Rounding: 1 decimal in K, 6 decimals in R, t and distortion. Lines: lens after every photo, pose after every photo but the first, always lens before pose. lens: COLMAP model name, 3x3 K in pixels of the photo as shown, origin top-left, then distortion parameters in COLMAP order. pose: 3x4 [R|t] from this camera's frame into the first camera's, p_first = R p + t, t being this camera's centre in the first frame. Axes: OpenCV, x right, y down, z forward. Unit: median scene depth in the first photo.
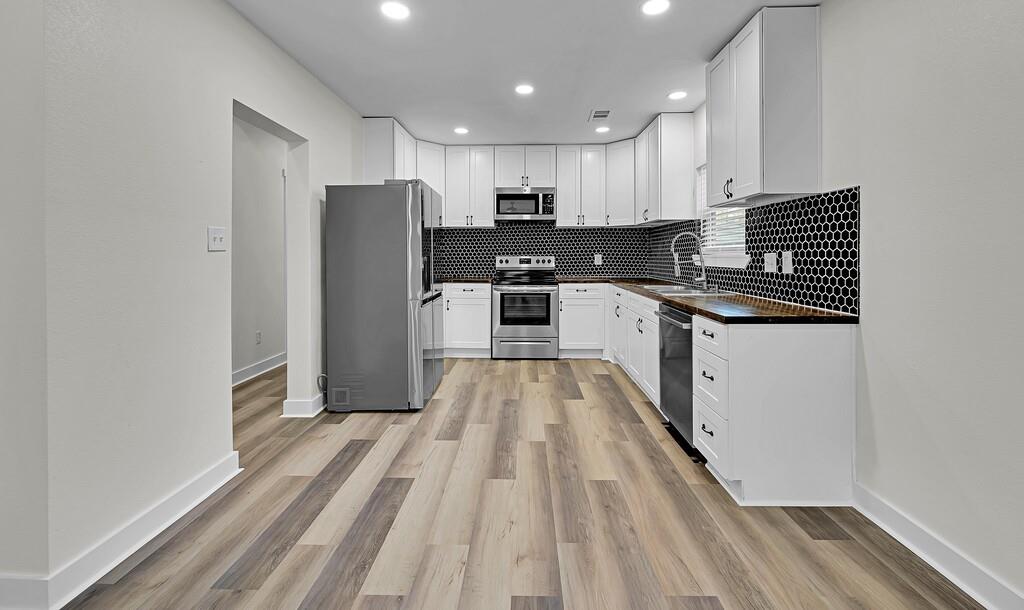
lens RADIAL K [[410.3, 0, 514.2], [0, 410.3, 252.2], [0, 0, 1]] dist [-0.002324, -0.000046]
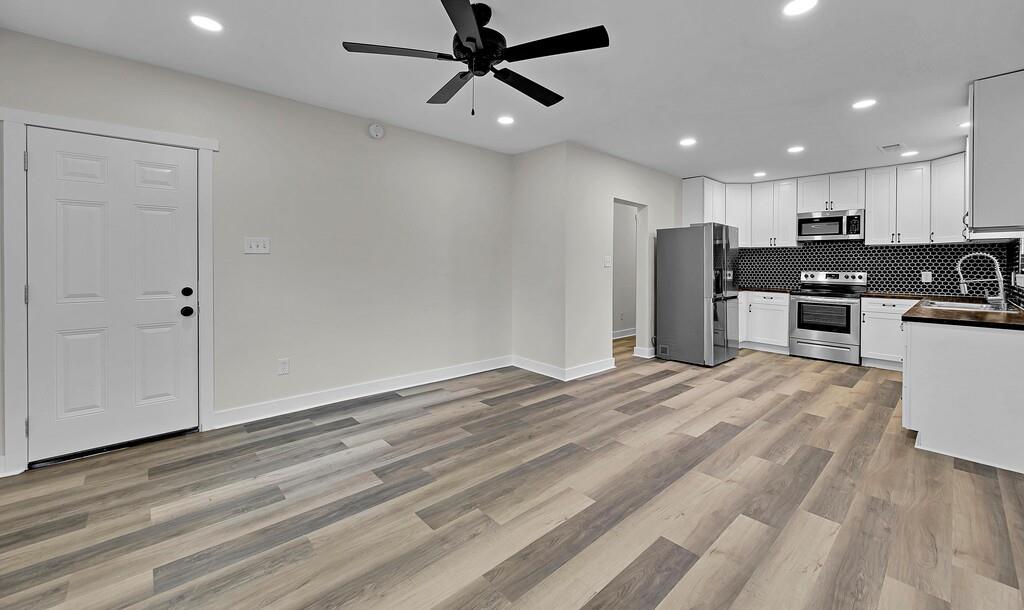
lens RADIAL K [[410.3, 0, 518.1], [0, 410.3, 265.4], [0, 0, 1]] dist [-0.002324, -0.000046]
pose [[0.699179, 0.010195, -0.714874, 0.329960], [-0.006265, 0.999947, 0.008133, -0.016439], [0.714919, -0.001208, 0.699206, -0.564371]]
